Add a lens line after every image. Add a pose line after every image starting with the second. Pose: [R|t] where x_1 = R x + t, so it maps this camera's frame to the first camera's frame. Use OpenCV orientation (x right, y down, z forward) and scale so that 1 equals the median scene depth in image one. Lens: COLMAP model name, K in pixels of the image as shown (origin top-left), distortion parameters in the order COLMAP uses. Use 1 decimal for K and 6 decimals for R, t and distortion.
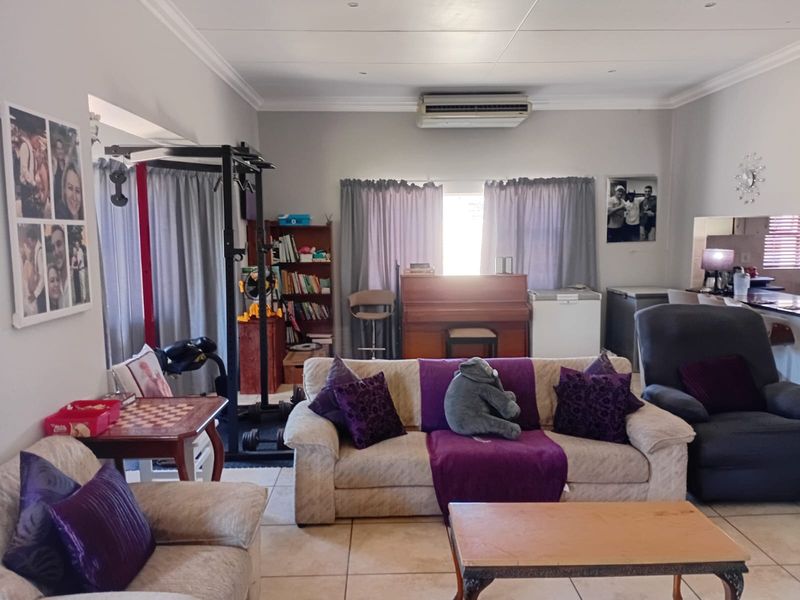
lens RADIAL K [[614.9, 0, 400.0], [0, 614.9, 300.0], [0, 0, 1]] dist [0.102143, -0.186246]
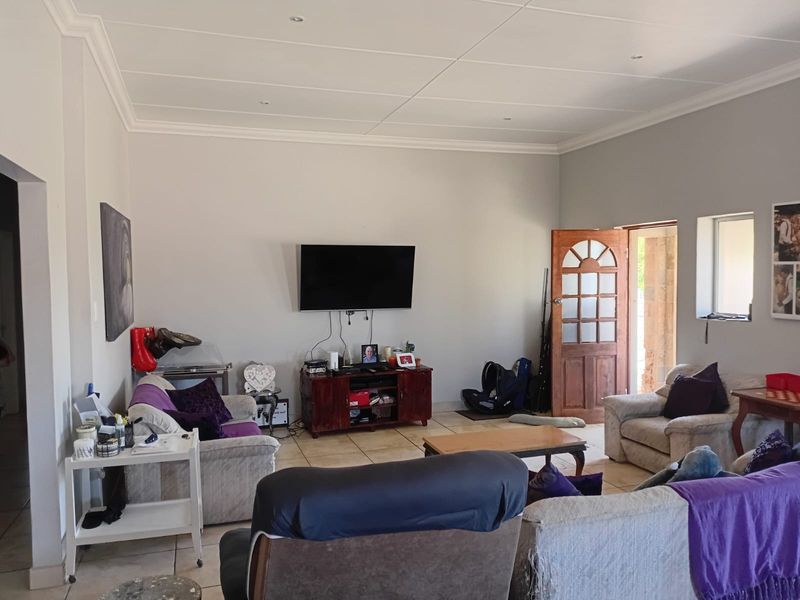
lens RADIAL K [[614.9, 0, 400.0], [0, 614.9, 300.0], [0, 0, 1]] dist [0.102143, -0.186246]
pose [[-0.957452, 0.032553, -0.286751, 1.037807], [-0.013431, 0.987515, 0.156953, -0.293476], [0.288280, 0.154126, -0.945061, 2.435418]]
